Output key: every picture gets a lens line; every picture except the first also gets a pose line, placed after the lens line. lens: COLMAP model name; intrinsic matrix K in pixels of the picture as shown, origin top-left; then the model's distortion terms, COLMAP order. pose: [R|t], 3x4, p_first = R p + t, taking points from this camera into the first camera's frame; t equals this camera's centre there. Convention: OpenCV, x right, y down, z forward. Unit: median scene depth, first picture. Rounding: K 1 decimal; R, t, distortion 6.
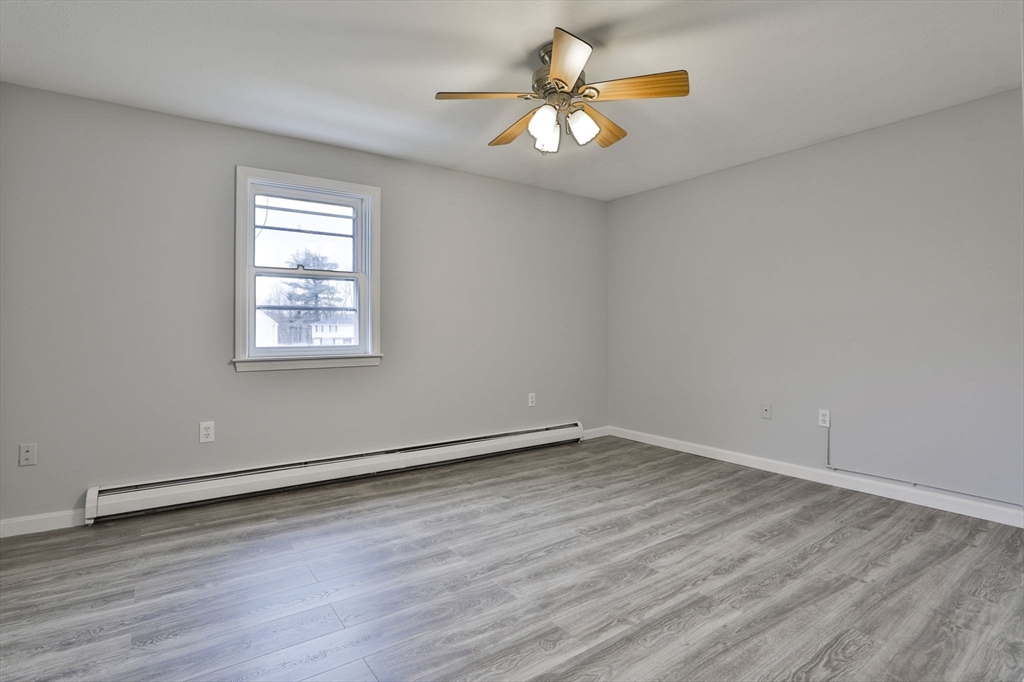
lens RADIAL K [[493.3, 0, 505.4], [0, 493.3, 339.4], [0, 0, 1]] dist [-0.045028, 0.011873]
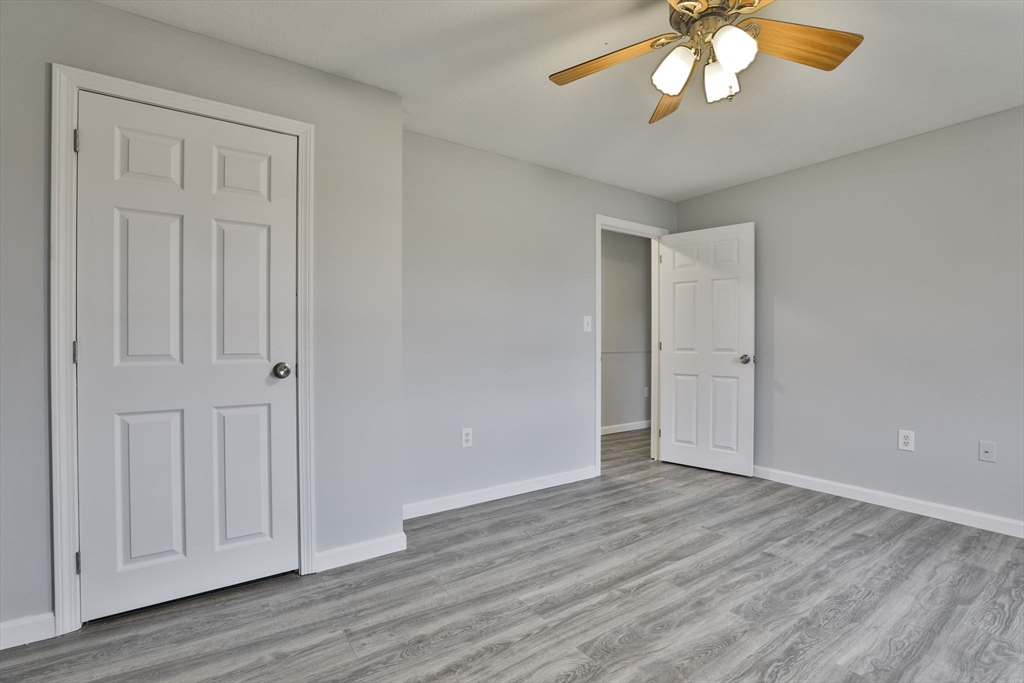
lens RADIAL K [[504.9, 0, 516.9], [0, 504.9, 341.3], [0, 0, 1]] dist [-0.001514, -0.000650]
pose [[-0.999985, -0.000498, 0.005412, 0.462103], [-0.000414, 0.999880, 0.015481, -0.040239], [-0.005419, 0.015479, -0.999866, 2.048057]]
